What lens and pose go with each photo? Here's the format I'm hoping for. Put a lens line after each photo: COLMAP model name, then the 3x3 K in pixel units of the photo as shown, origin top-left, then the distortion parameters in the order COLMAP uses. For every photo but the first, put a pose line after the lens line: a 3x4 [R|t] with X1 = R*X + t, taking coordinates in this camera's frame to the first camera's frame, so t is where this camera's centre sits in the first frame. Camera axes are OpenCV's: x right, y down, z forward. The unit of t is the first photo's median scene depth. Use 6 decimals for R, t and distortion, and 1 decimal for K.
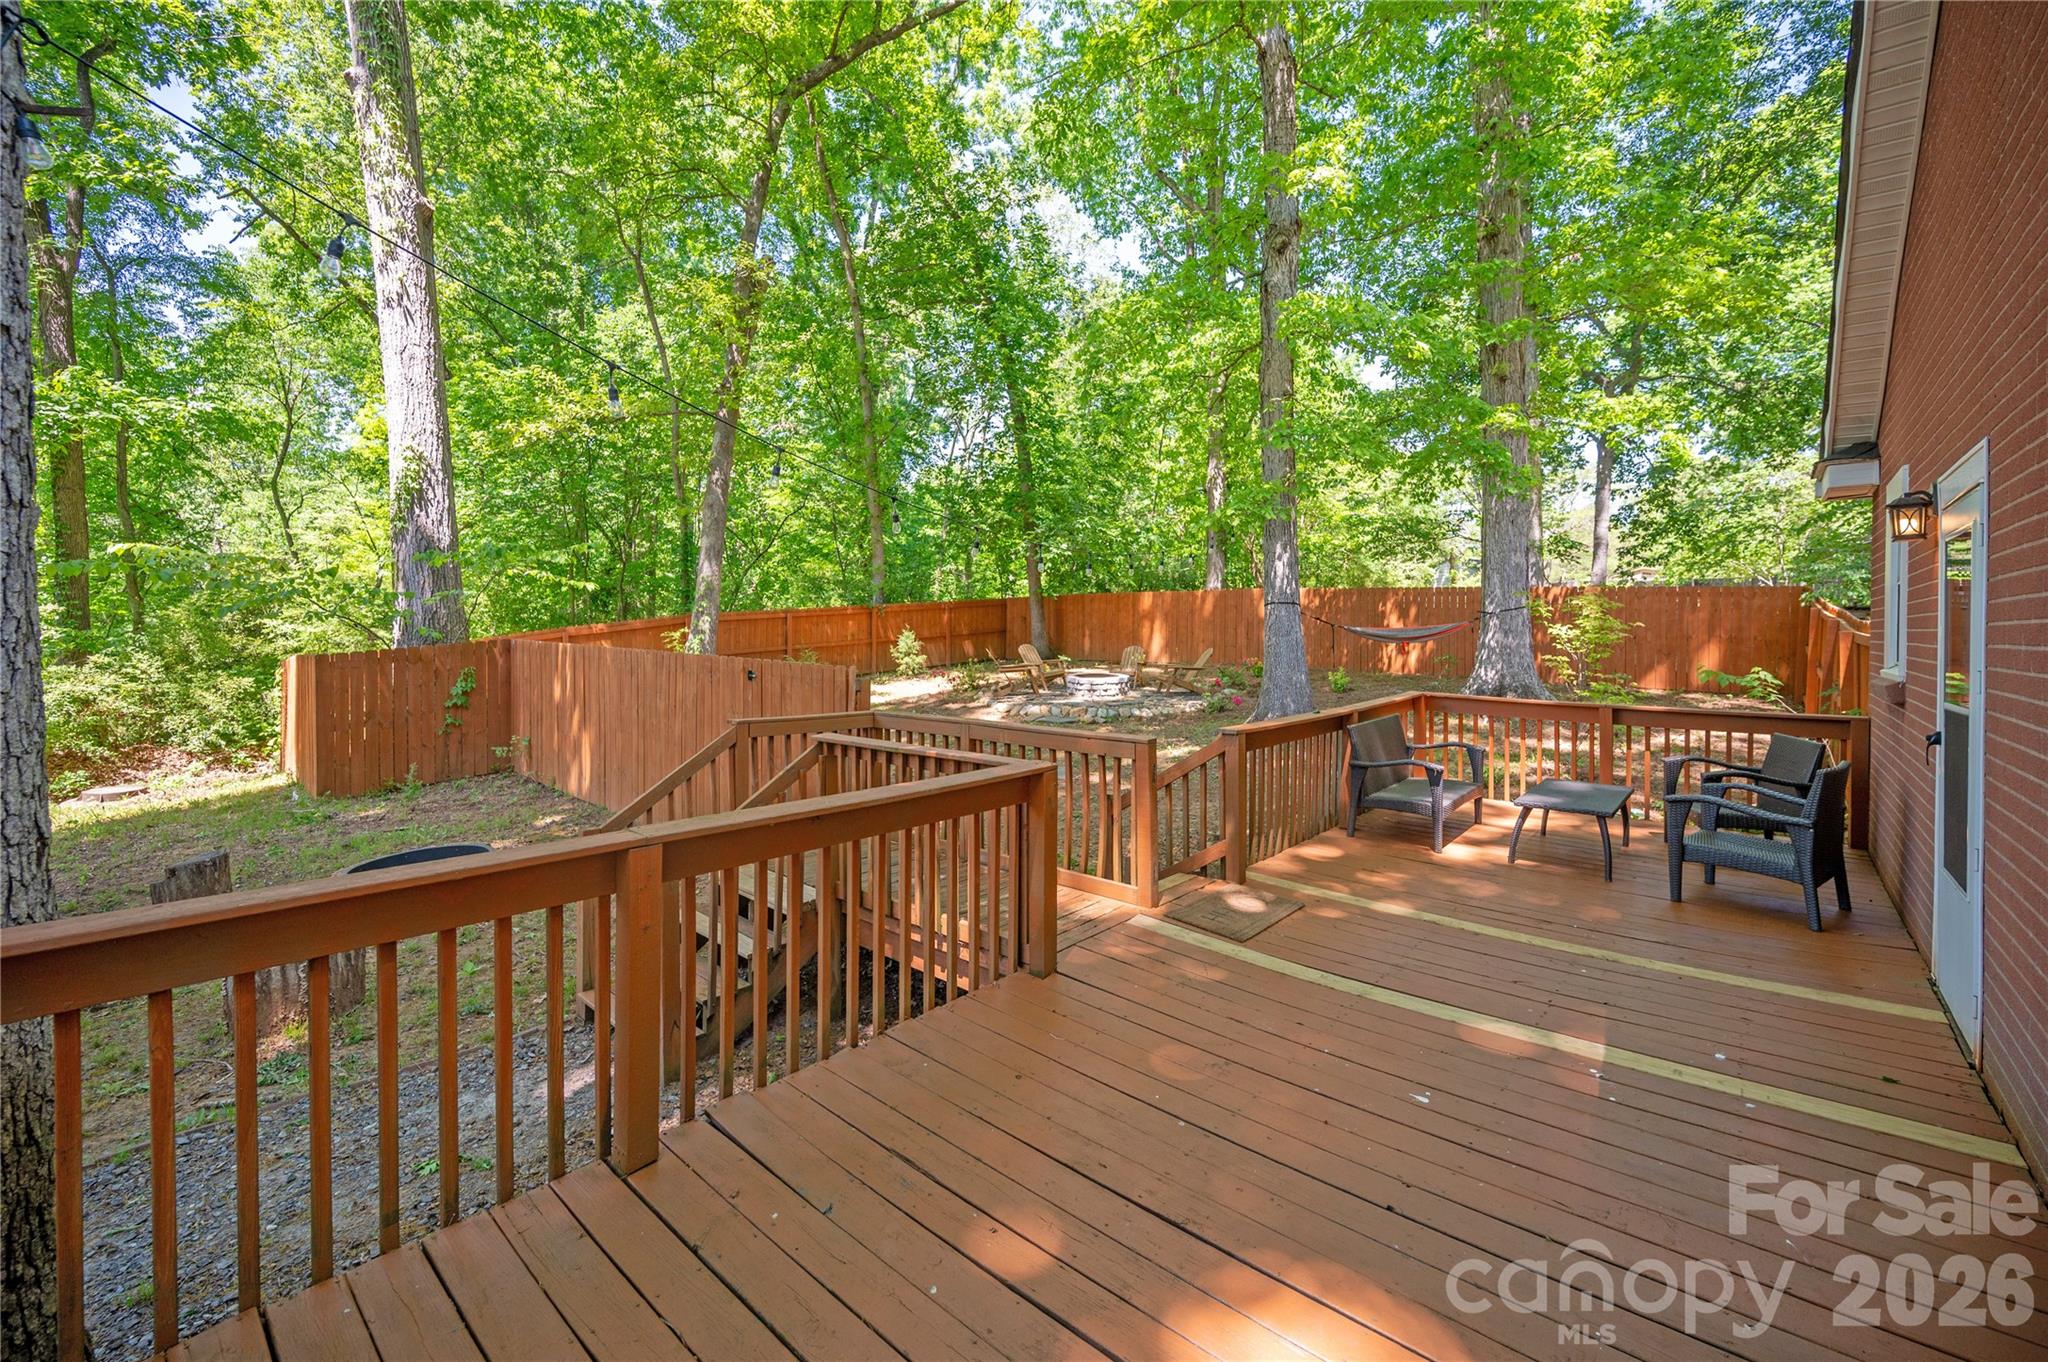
lens RADIAL K [[827.3, 0, 1051.6], [0, 827.3, 637.3], [0, 0, 1]] dist [-0.003386, -0.000820]
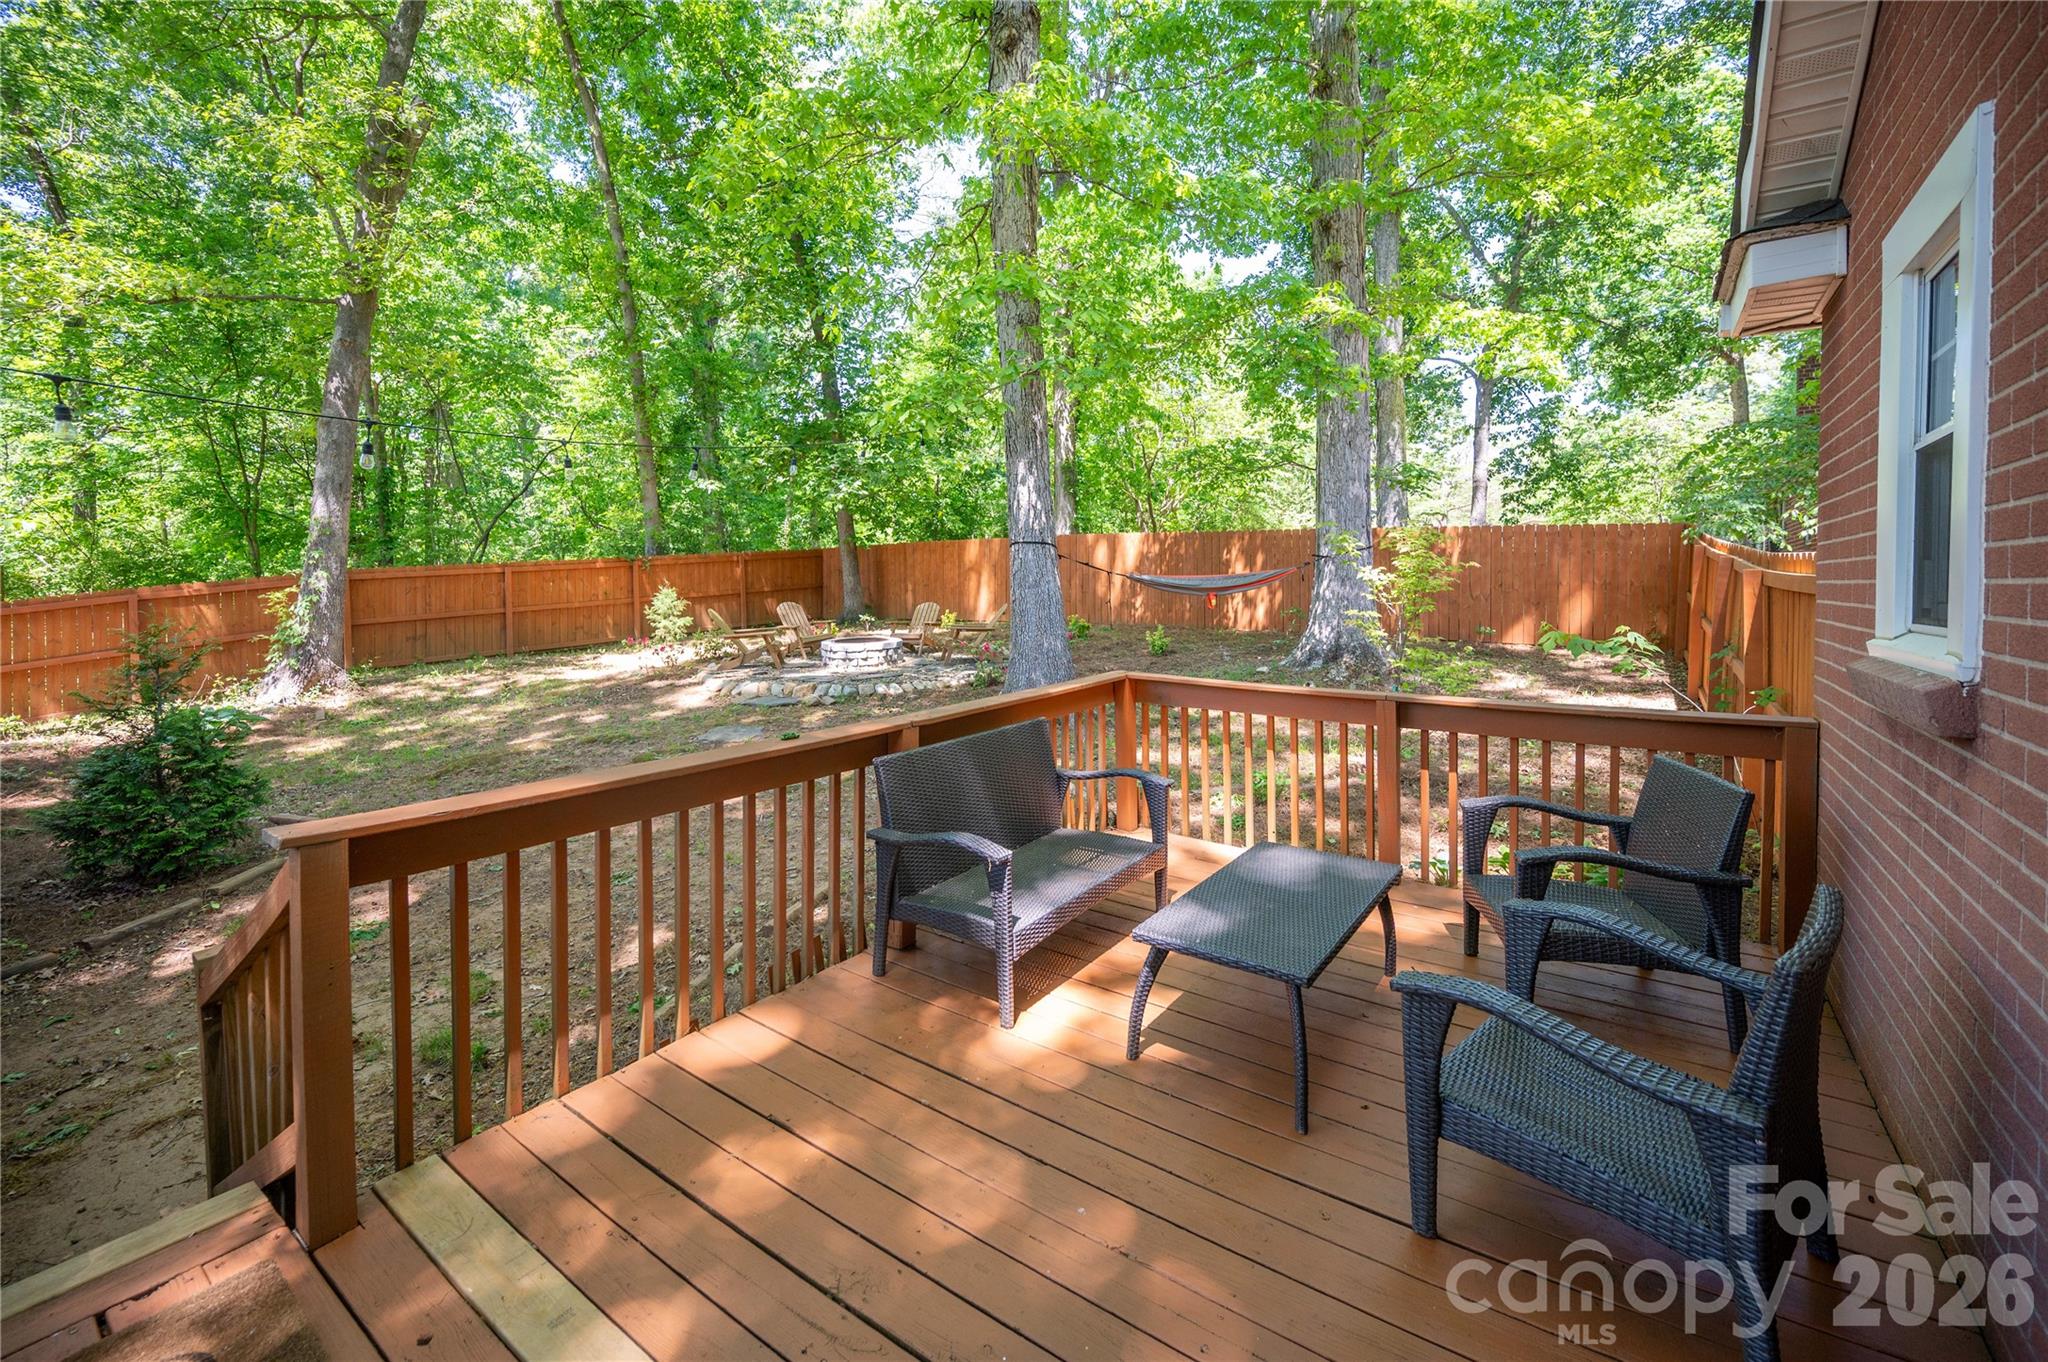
lens RADIAL K [[827.3, 0, 1044.9], [0, 827.3, 605.5], [0, 0, 1]] dist [-0.003386, -0.000820]
pose [[0.996265, -0.013345, 0.085314, 0.130295], [0.012025, 0.999800, 0.015965, 0.001585], [-0.085510, -0.014879, 0.996226, 0.149083]]
